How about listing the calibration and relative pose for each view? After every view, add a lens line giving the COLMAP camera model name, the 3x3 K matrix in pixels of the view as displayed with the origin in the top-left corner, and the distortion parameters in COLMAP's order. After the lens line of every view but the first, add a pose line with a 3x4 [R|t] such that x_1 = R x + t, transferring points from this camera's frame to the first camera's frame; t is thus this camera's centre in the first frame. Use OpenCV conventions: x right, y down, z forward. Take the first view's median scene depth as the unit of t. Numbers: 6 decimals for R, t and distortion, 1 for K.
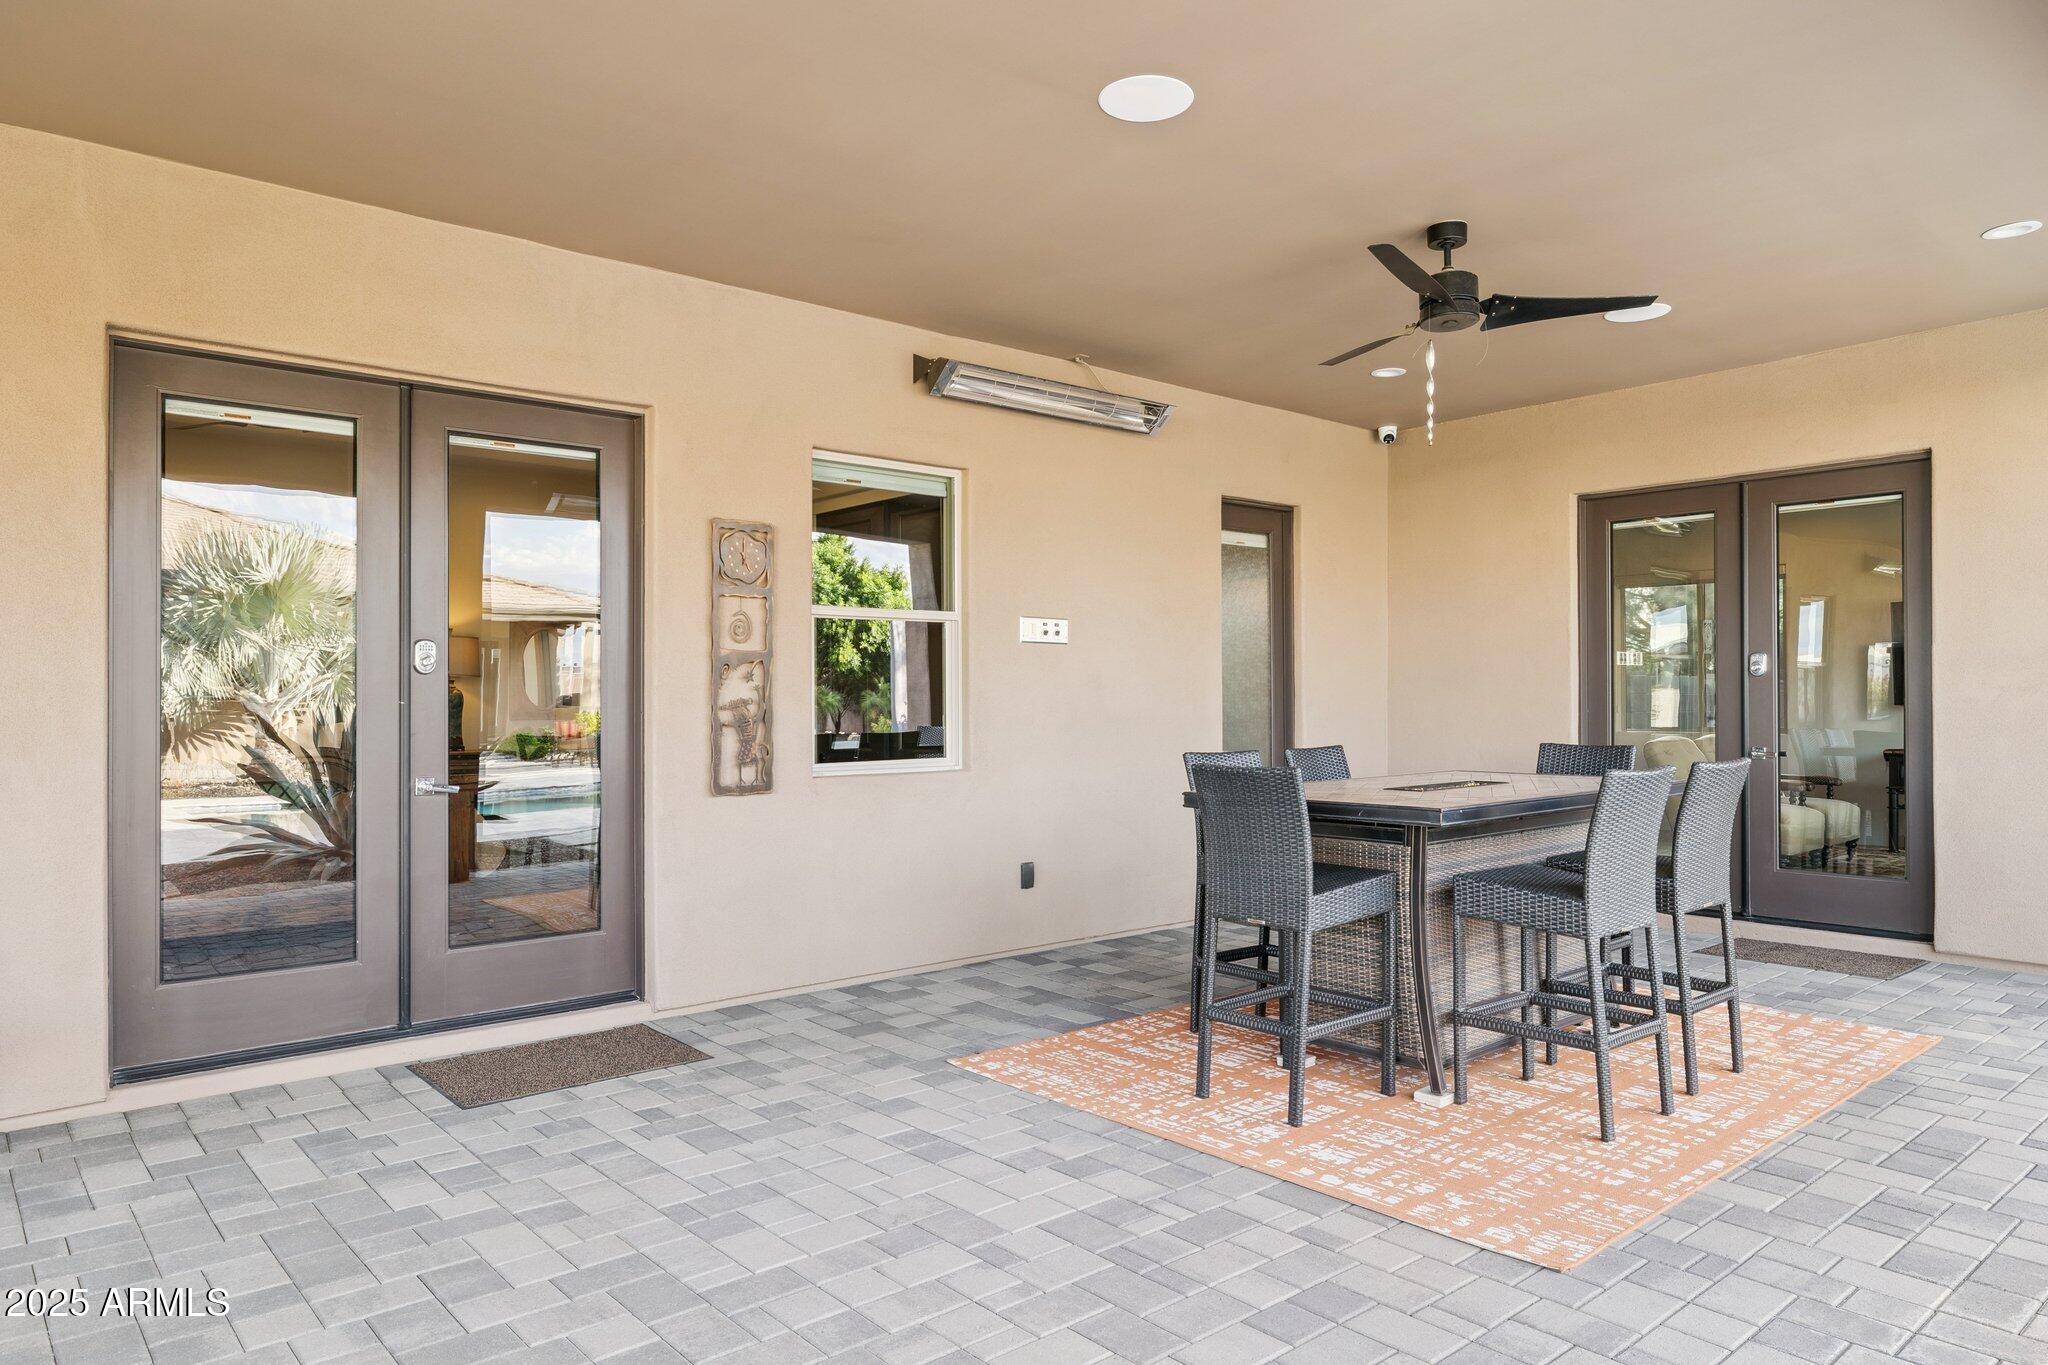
lens RADIAL K [[1309.3, 0, 1030.4], [0, 1309.3, 687.9], [0, 0, 1]] dist [-0.000925, -0.000215]
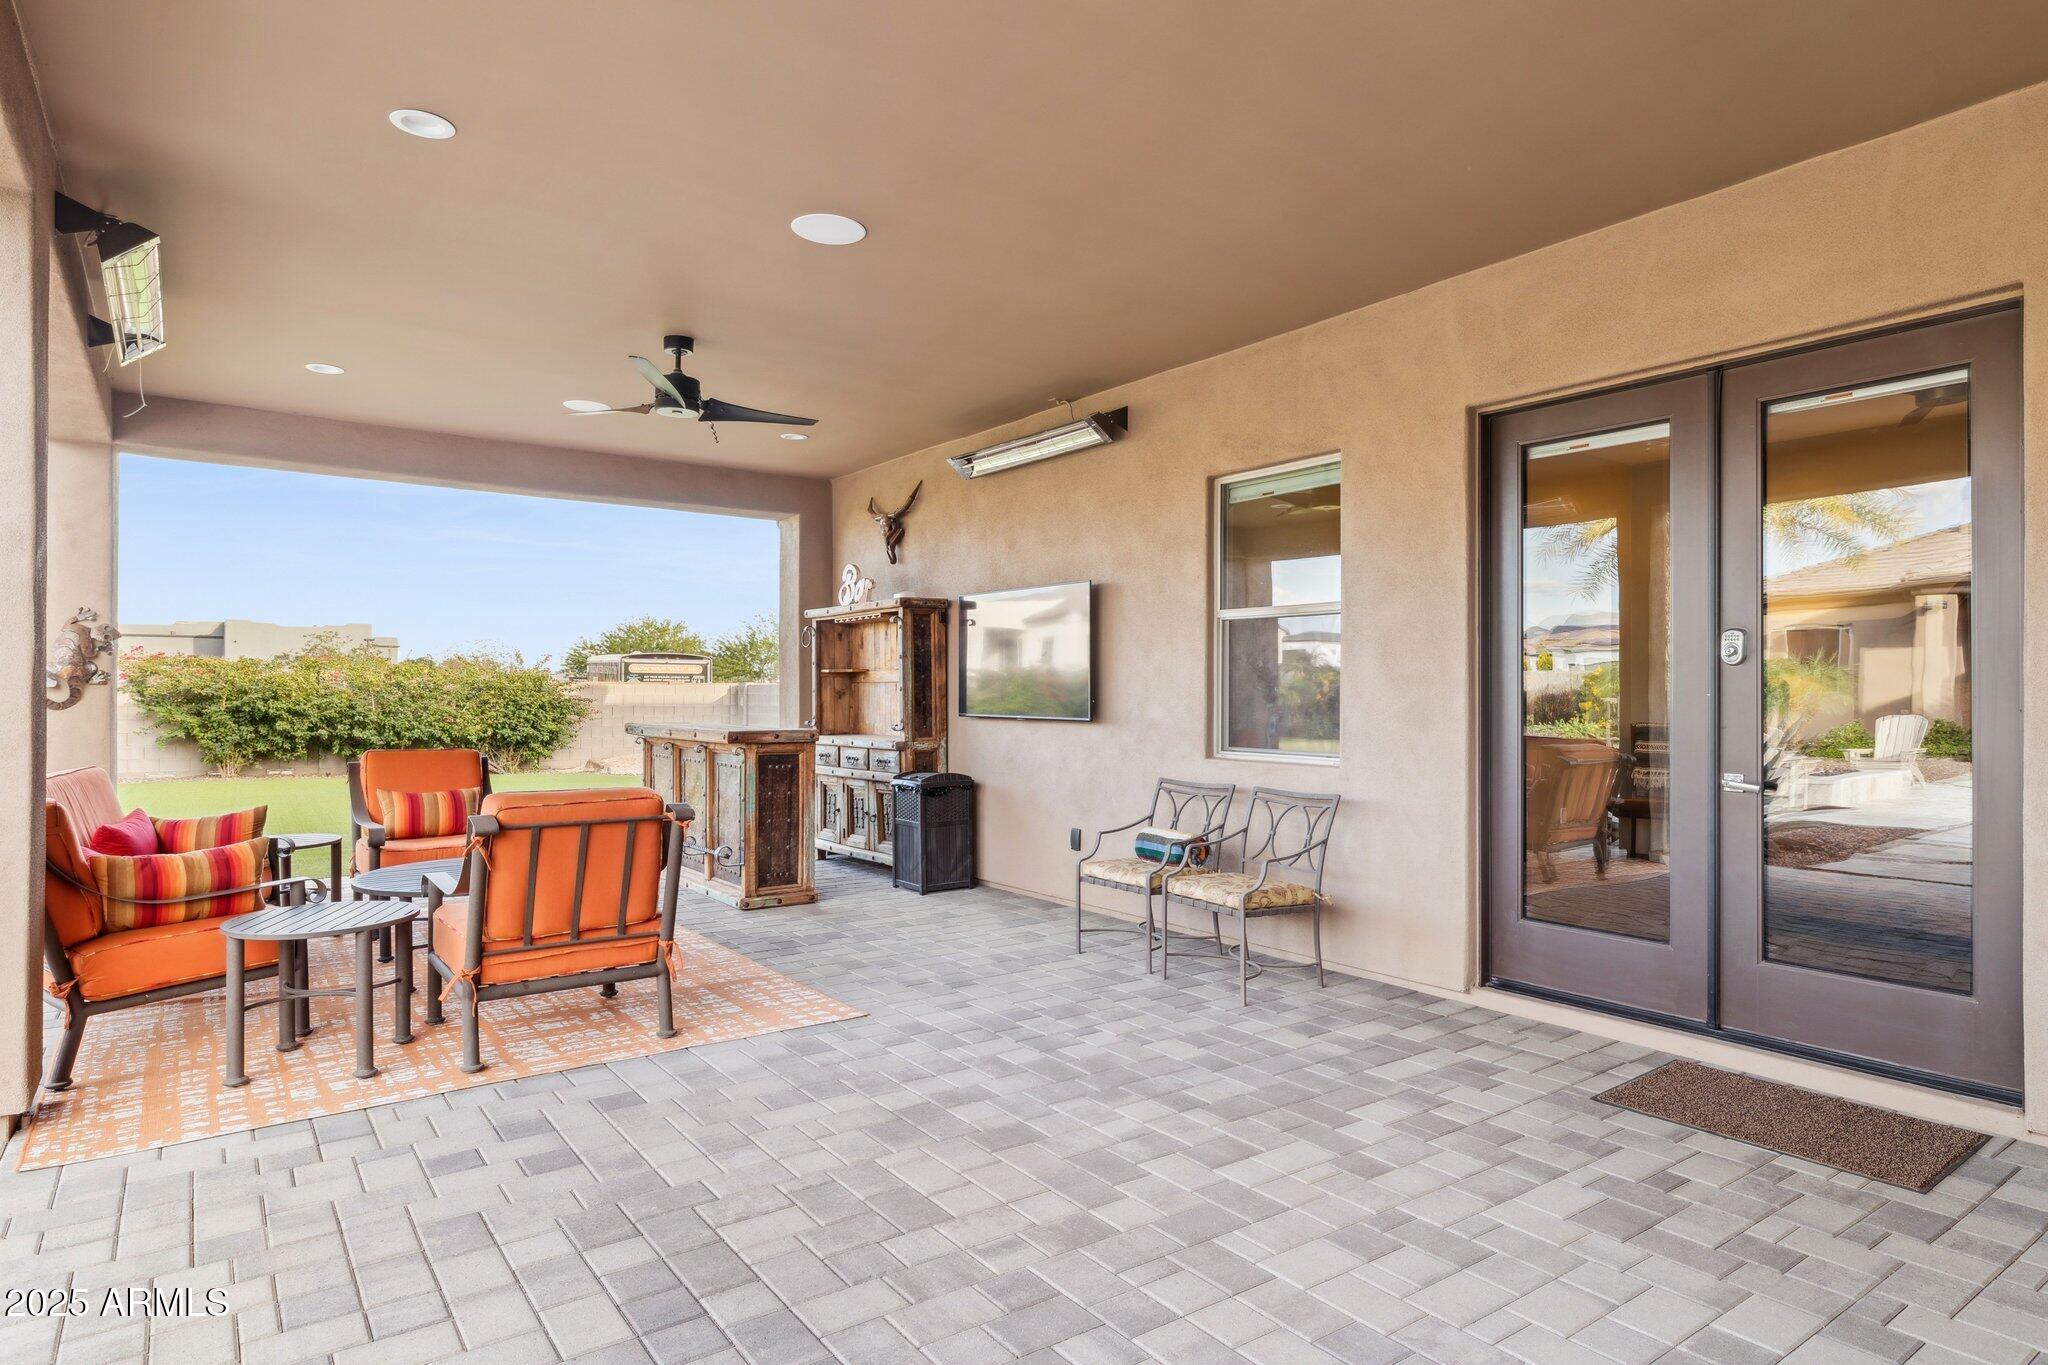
lens RADIAL K [[1157.0, 0, 1036.3], [0, 1157.0, 687.0], [0, 0, 1]] dist [-0.000366, -0.001584]
pose [[-0.085959, -0.003368, -0.996293, 0.503546], [0.001977, 0.999992, -0.003551, 0.008698], [0.996297, -0.002275, -0.085951, 0.675514]]
